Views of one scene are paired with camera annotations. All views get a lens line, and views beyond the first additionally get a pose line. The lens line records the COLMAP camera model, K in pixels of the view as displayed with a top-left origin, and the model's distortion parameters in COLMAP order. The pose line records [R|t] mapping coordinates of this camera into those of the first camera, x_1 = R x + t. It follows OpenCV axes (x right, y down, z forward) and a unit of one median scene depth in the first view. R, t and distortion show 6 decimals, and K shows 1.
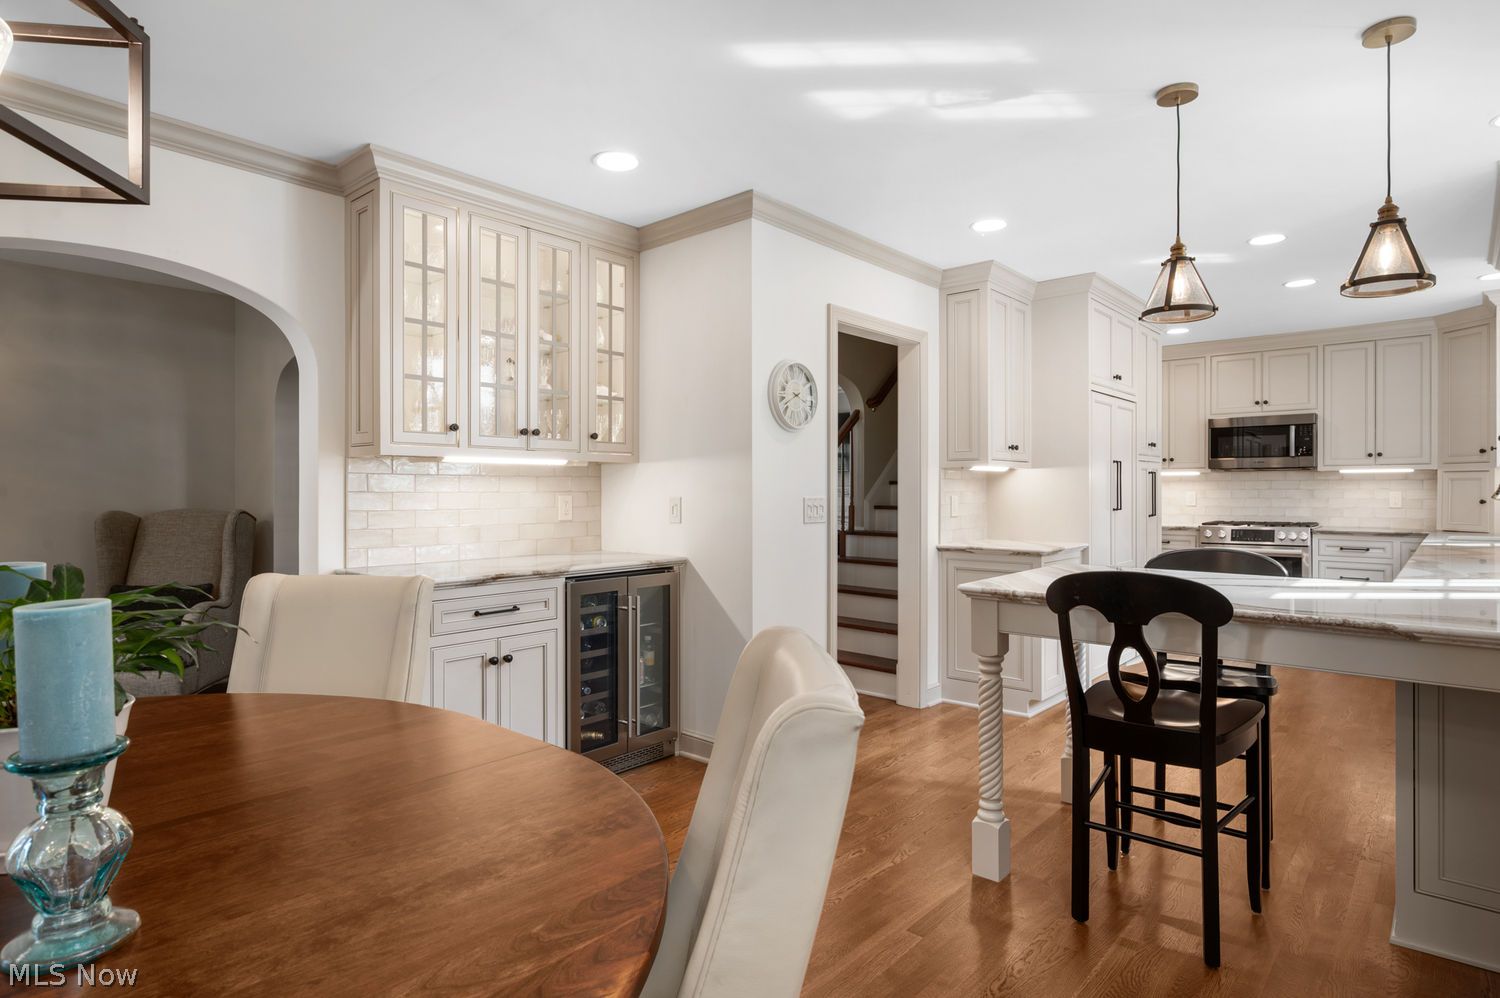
lens RADIAL K [[805.6, 0, 753.8], [0, 805.6, 495.6], [0, 0, 1]] dist [-0.003577, -0.000844]
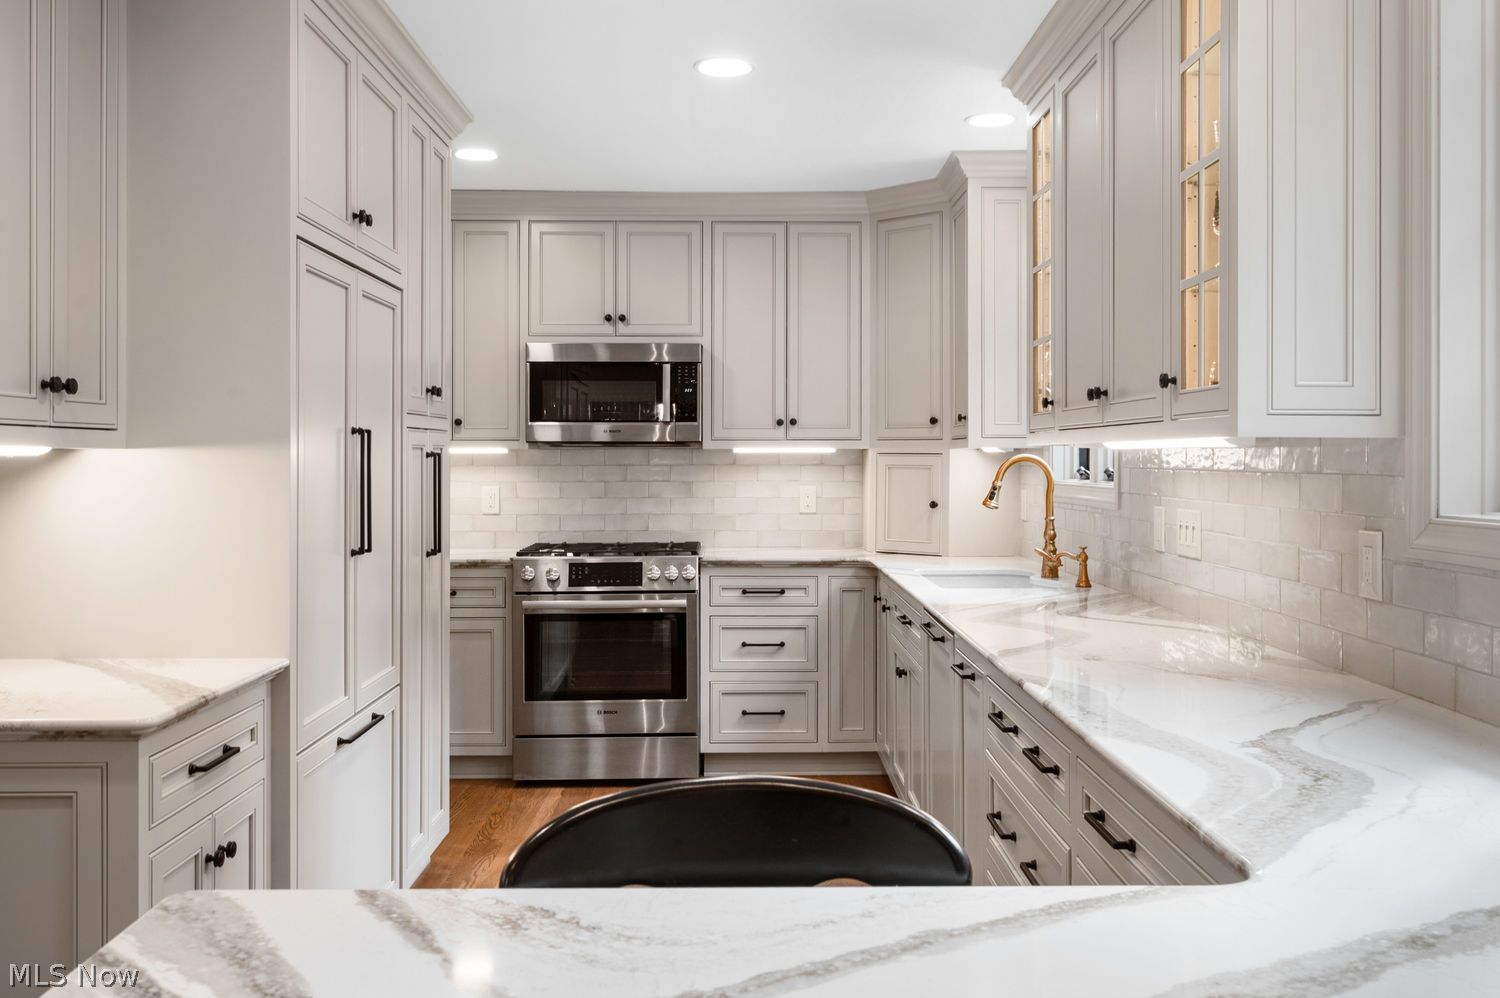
lens RADIAL K [[1266.0, 0, 764.5], [0, 1266.0, 453.1], [0, 0, 1]] dist [-0.040819, -0.009999]
pose [[0.733197, 0.002129, 0.680013, 0.147459], [0.004609, 0.999957, -0.008101, -0.021256], [-0.680001, 0.009073, 0.733155, 0.344457]]
